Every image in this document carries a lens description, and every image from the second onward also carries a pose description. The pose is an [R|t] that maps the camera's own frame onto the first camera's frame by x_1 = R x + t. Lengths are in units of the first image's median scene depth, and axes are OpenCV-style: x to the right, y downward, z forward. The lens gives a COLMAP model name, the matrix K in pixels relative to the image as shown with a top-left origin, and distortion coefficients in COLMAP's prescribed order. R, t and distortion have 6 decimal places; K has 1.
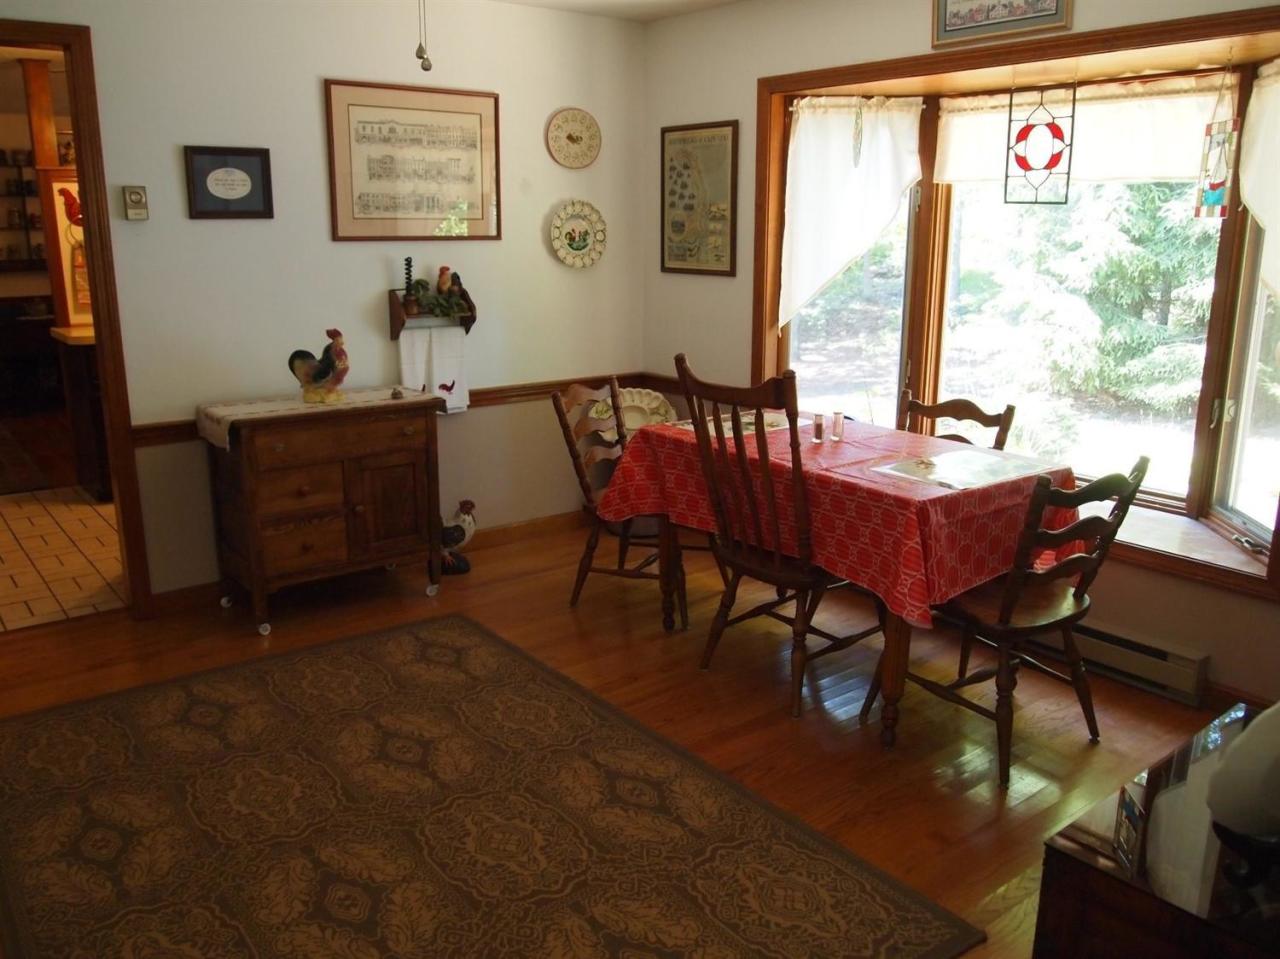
lens RADIAL K [[1028.0, 0, 641.0], [0, 1028.0, 478.3], [0, 0, 1]] dist [-0.044843, -0.002324]
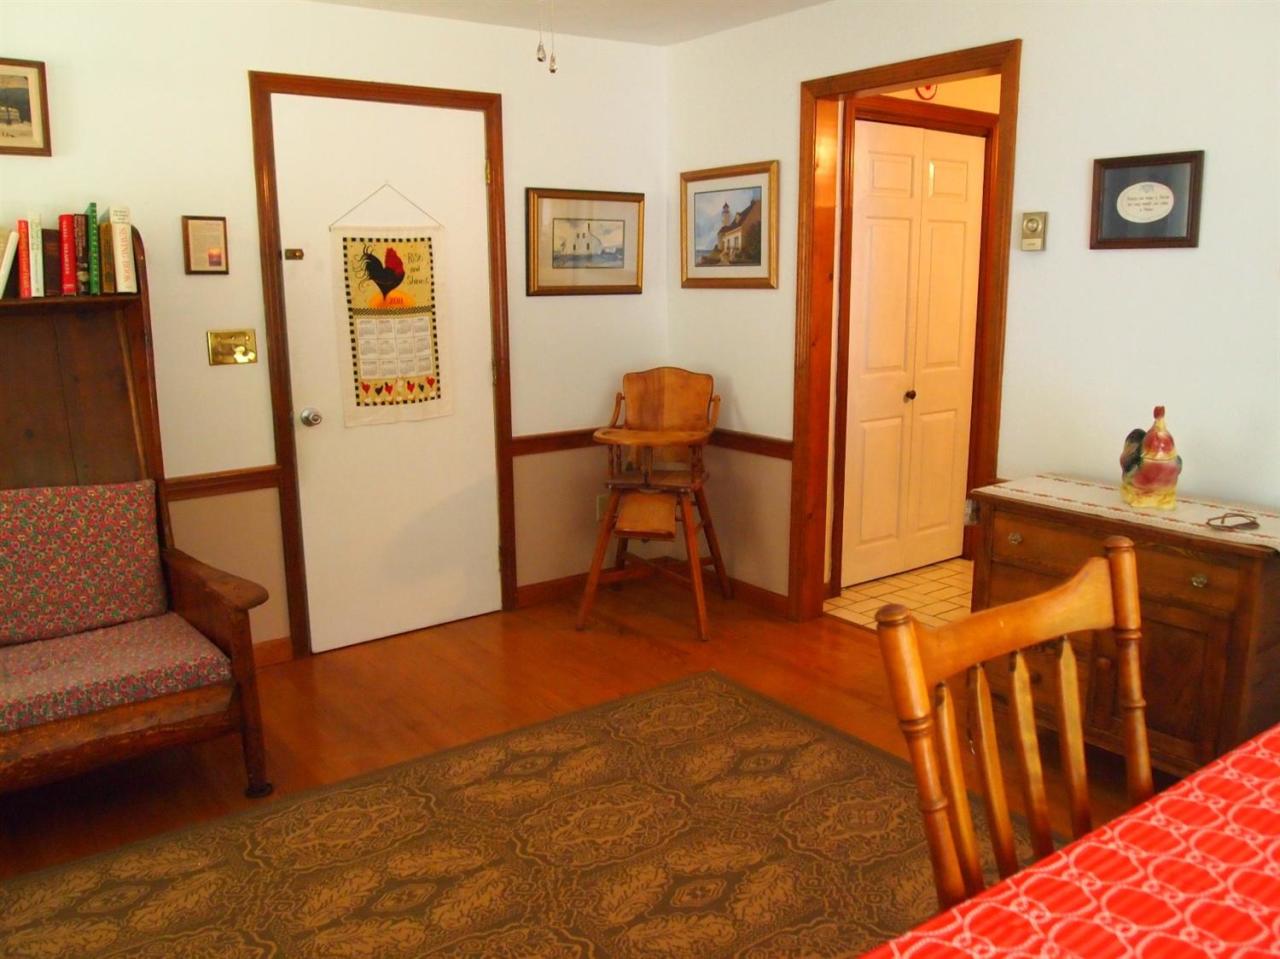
lens RADIAL K [[1030.2, 0, 642.0], [0, 1030.2, 481.3], [0, 0, 1]] dist [-0.051903, 0.002105]
pose [[-0.013049, 0.197470, -0.980222, 0.410817], [-0.229400, 0.953567, 0.195154, -0.160367], [0.973245, 0.227409, 0.032857, 0.690618]]
